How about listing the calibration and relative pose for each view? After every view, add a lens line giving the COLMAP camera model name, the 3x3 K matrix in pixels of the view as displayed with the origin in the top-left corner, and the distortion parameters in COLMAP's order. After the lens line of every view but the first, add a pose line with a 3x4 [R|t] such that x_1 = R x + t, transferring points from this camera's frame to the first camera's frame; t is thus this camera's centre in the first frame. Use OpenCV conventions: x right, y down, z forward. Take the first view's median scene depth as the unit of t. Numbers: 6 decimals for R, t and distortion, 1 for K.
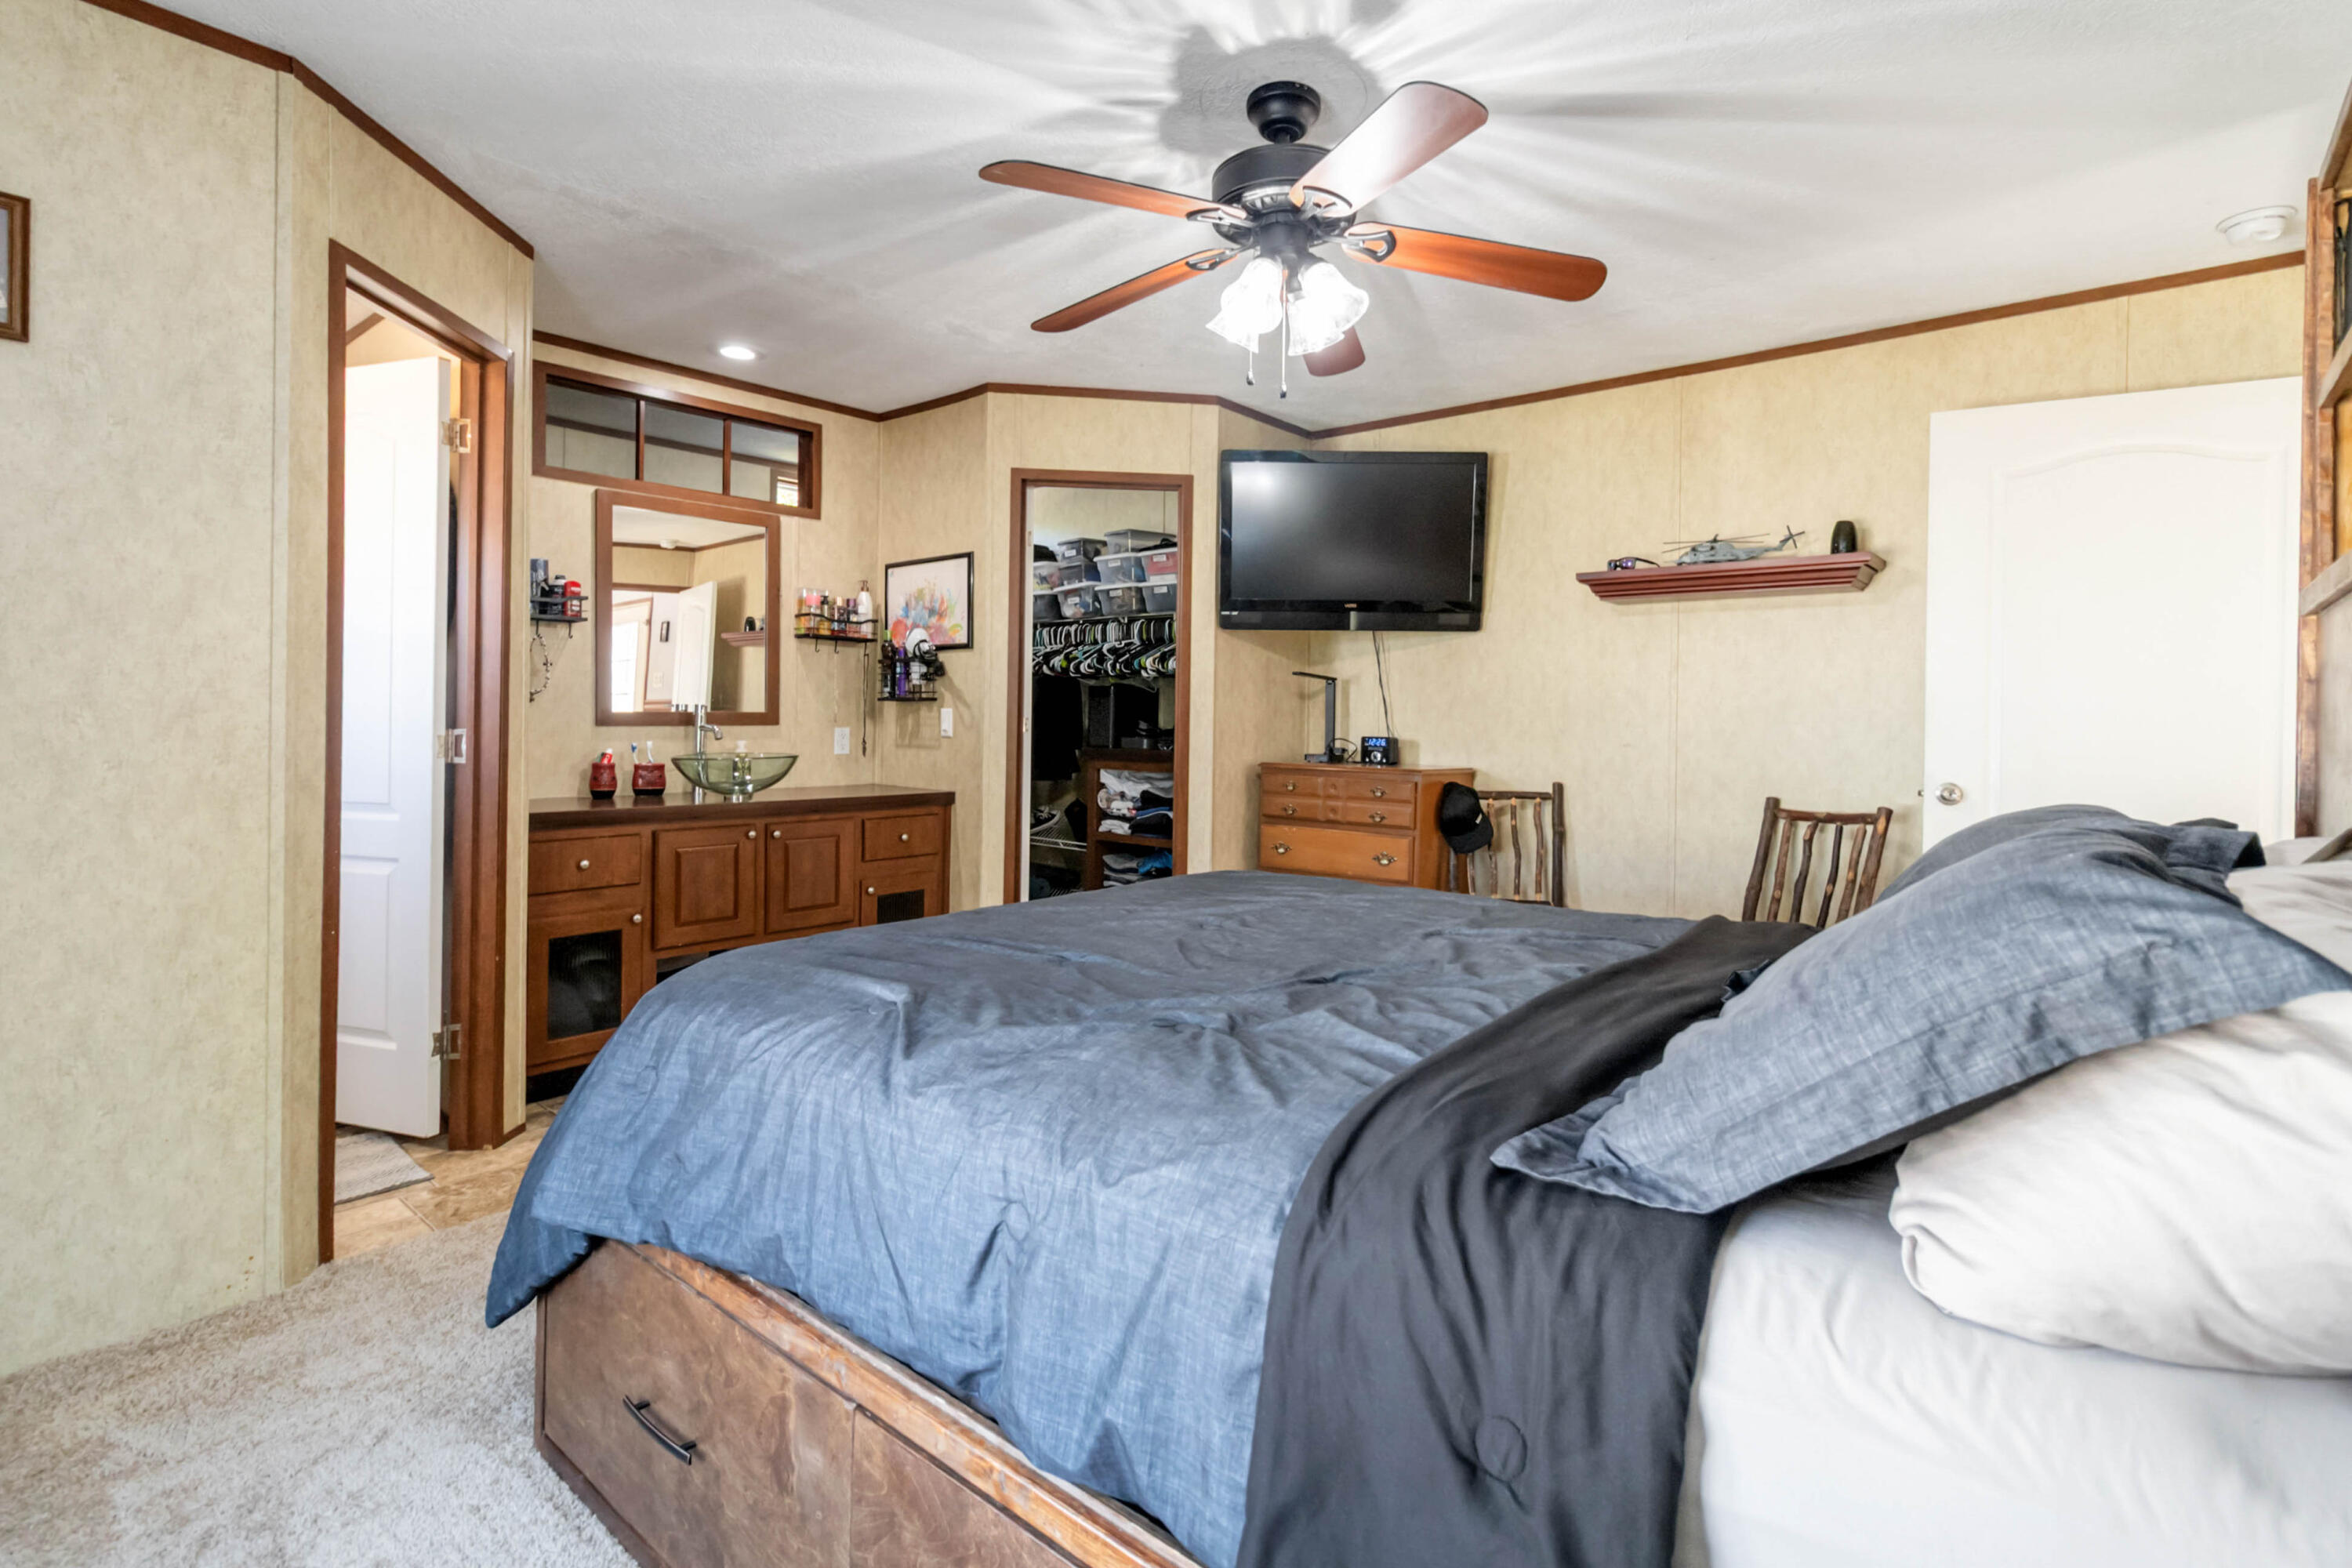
lens RADIAL K [[1098.4, 0, 1219.2], [0, 1098.4, 720.2], [0, 0, 1]] dist [0.002833, -0.000853]
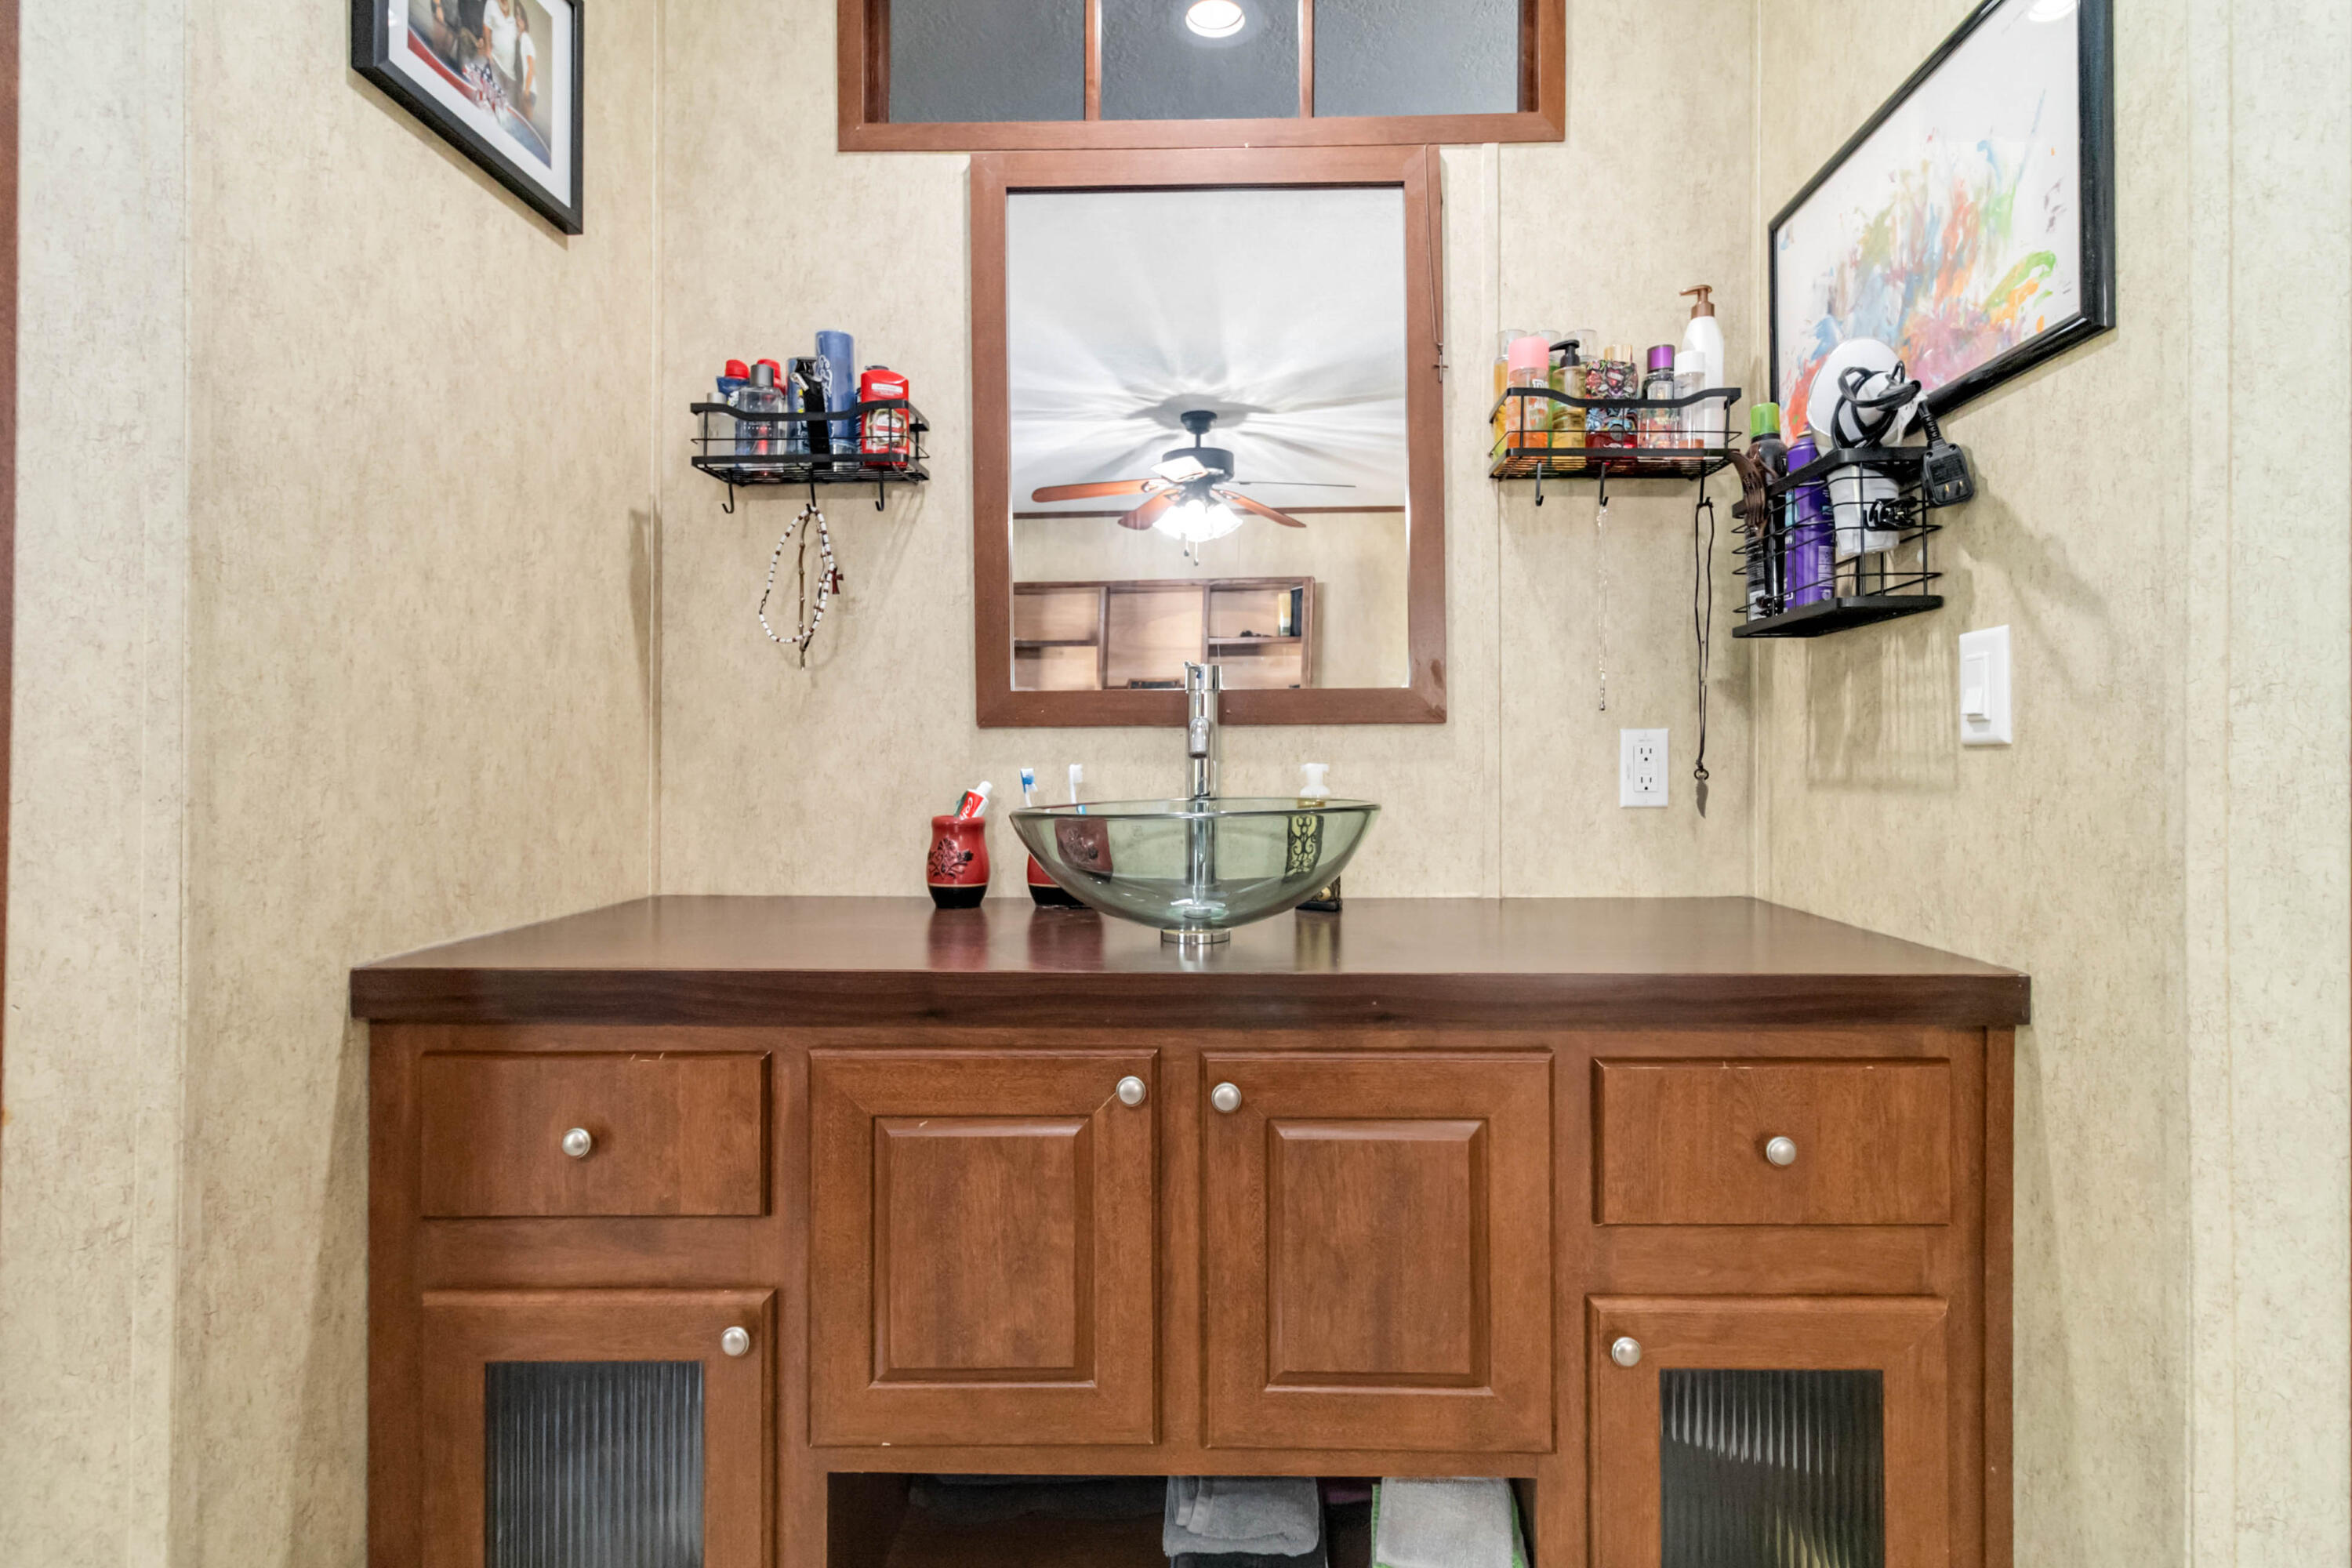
lens RADIAL K [[1098.4, 0, 1226.5], [0, 1098.4, 756.0], [0, 0, 1]] dist [0.002833, -0.000853]
pose [[0.618247, -0.016497, -0.785811, -0.159391], [0.007590, 0.999858, -0.015019, 0.020051], [0.785948, 0.003321, 0.618284, 0.711828]]
